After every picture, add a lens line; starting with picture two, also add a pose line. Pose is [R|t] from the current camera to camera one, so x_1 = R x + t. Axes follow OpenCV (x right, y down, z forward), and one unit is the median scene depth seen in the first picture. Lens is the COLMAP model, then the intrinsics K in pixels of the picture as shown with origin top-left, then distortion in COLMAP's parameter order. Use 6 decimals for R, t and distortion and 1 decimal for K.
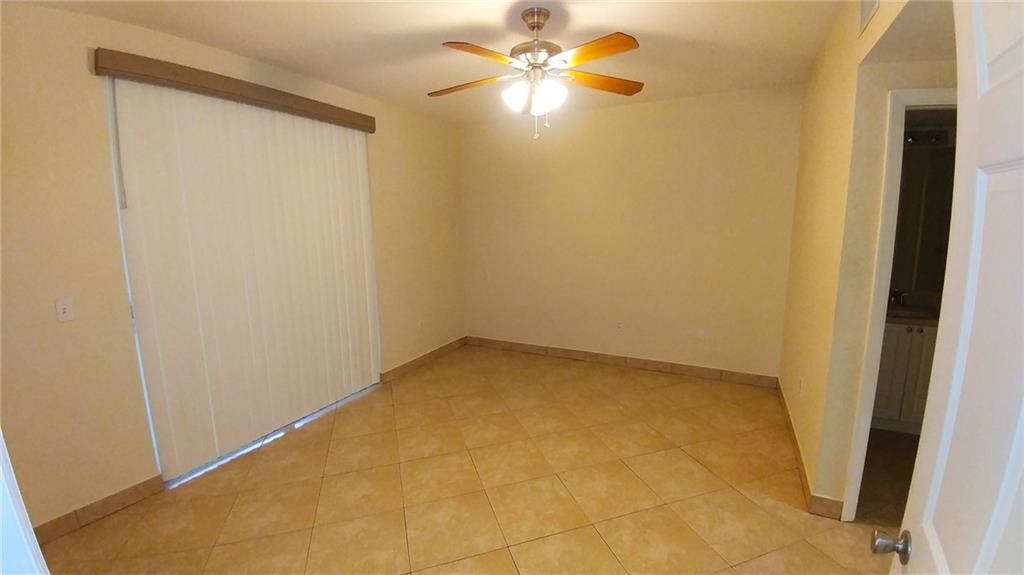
lens RADIAL K [[410.4, 0, 516.7], [0, 410.4, 281.1], [0, 0, 1]] dist [-0.033828, -0.000903]
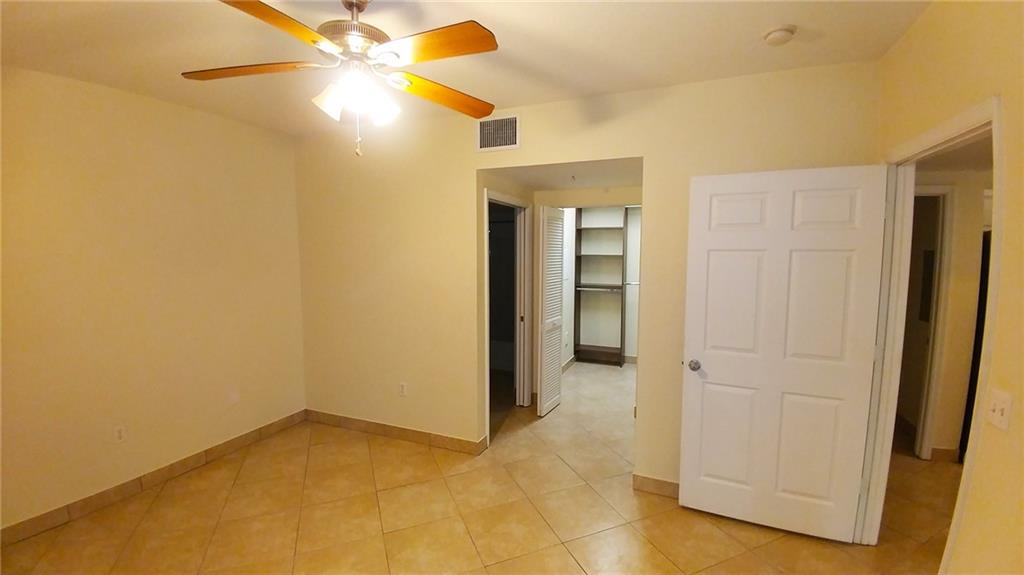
lens RADIAL K [[410.4, 0, 515.8], [0, 410.4, 283.1], [0, 0, 1]] dist [-0.033828, -0.000903]
pose [[-0.099955, -0.060765, 0.993135, -0.521875], [0.139608, 0.987403, 0.074465, -0.102653], [-0.985149, 0.146093, -0.090212, 0.624169]]
